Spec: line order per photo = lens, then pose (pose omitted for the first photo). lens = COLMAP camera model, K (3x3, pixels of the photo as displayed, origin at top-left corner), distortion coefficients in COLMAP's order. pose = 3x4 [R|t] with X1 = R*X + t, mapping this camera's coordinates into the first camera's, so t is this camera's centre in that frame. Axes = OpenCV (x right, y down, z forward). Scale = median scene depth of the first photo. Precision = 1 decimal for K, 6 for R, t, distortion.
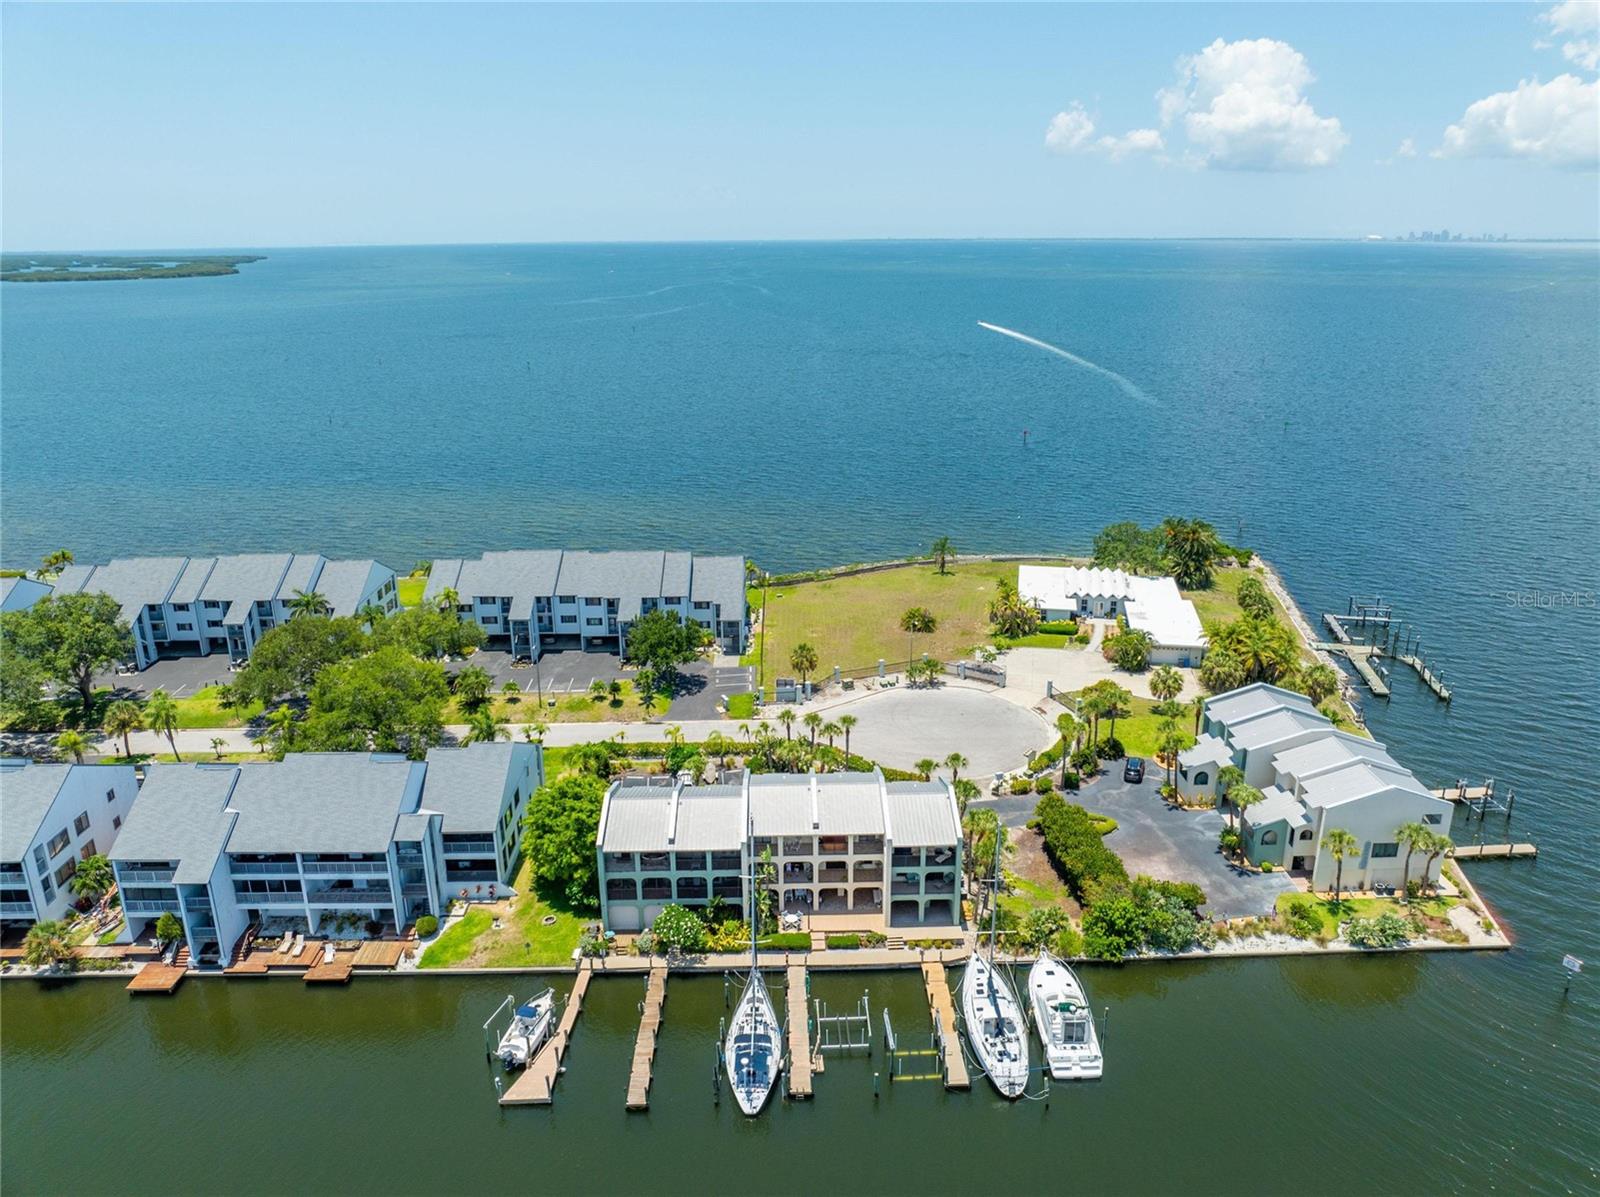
lens RADIAL K [[1122.4, 0, 805.4], [0, 1122.4, 597.8], [0, 0, 1]] dist [-0.023952, 0.003016]
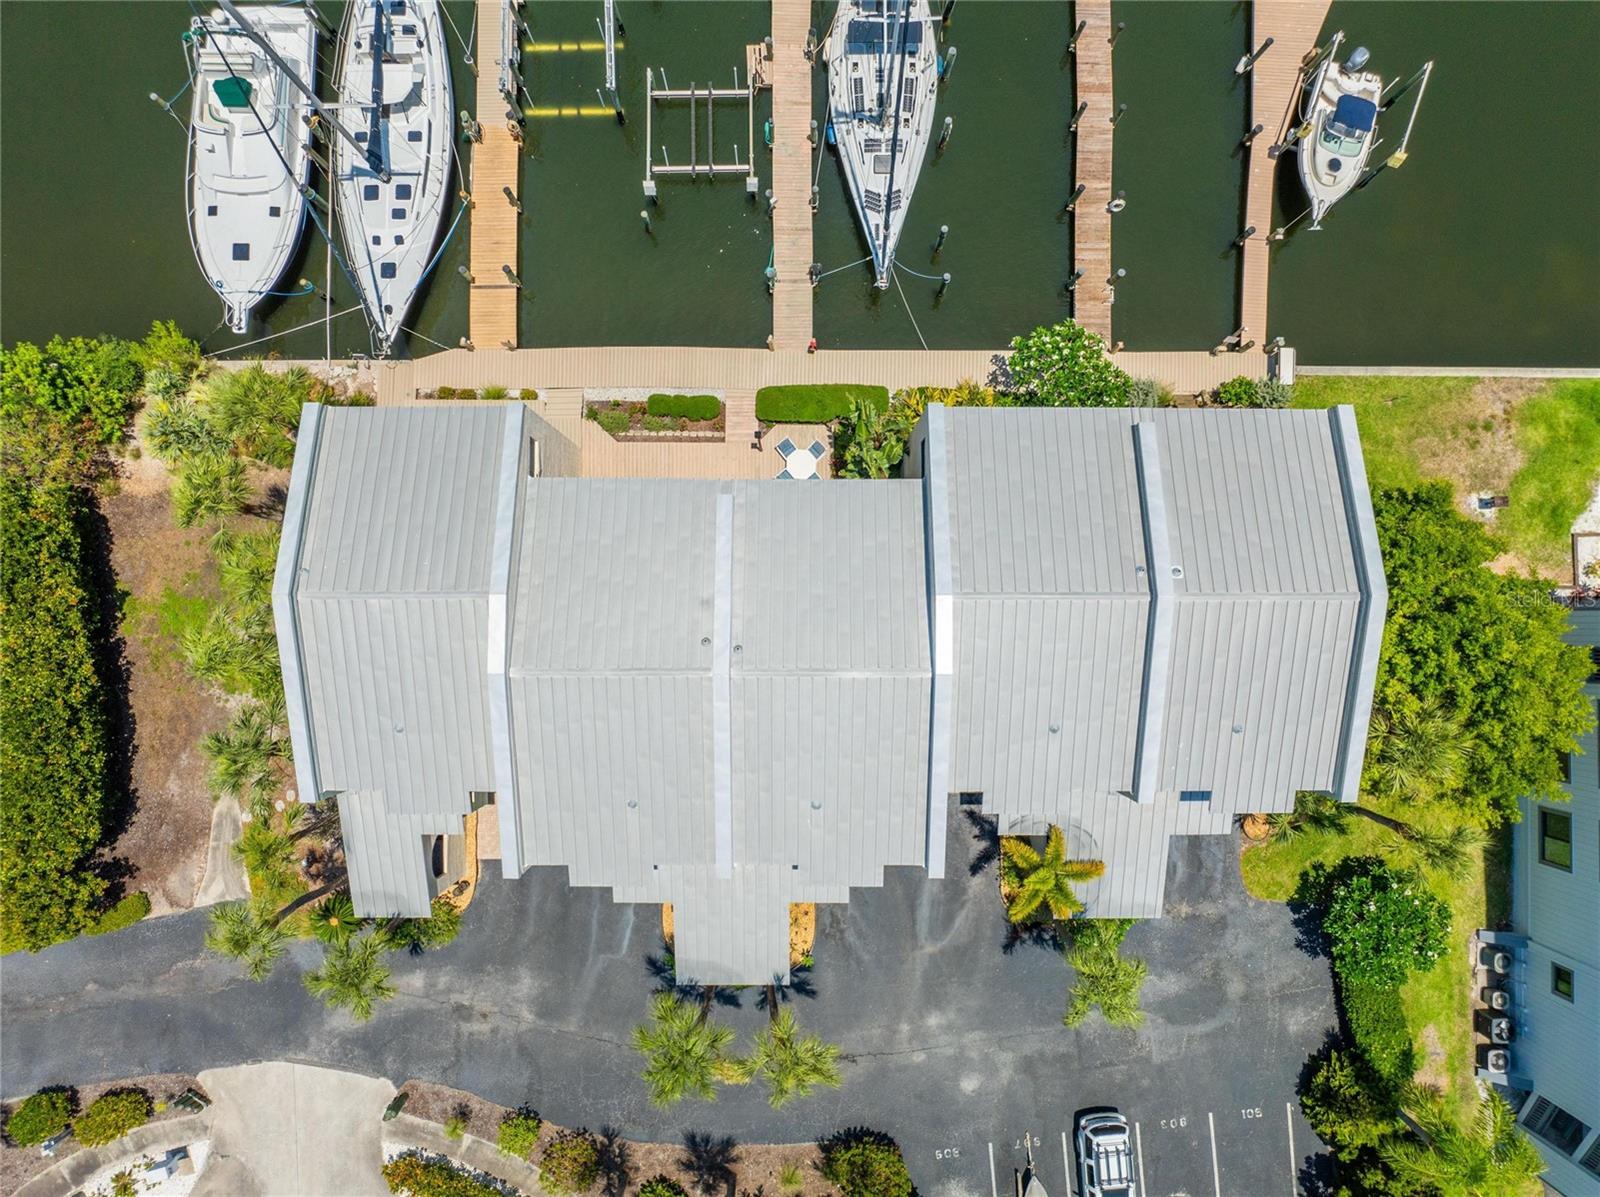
lens RADIAL K [[1122.4, 0, 805.4], [0, 1122.4, 597.8], [0, 0, 1]] dist [-0.023952, 0.003016]
pose [[-0.999617, -0.027461, 0.003328, -0.016225], [0.010712, -0.273356, 0.961853, -0.124993], [-0.025503, 0.961521, 0.273545, 0.892281]]
